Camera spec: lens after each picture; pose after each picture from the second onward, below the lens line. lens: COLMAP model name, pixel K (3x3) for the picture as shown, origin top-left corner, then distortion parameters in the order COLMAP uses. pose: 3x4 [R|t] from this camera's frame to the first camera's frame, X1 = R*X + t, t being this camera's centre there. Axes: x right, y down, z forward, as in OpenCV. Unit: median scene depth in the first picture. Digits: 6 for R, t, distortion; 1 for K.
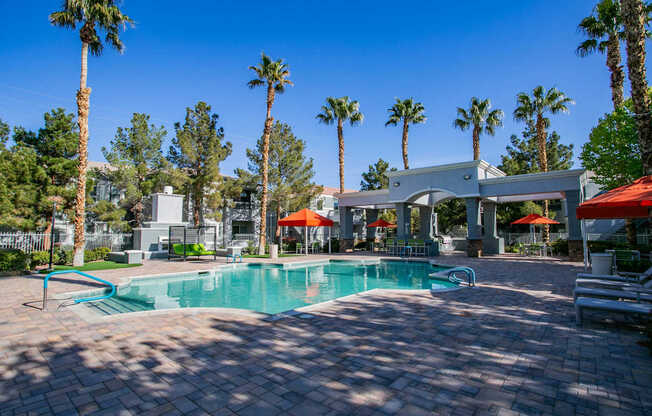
lens RADIAL K [[387.1, 0, 299.7], [0, 387.1, 192.2], [0, 0, 1]] dist [-0.064267, 0.001206]
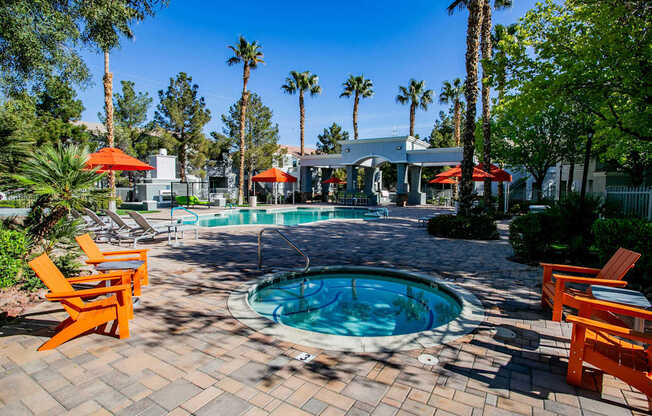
lens RADIAL K [[387.1, 0, 299.7], [0, 387.1, 192.2], [0, 0, 1]] dist [-0.064267, 0.001206]
pose [[0.992066, 0.005281, 0.125609, -0.052490], [-0.020203, 0.992829, 0.117820, -0.024009], [-0.124086, -0.119423, 0.985059, -0.206085]]
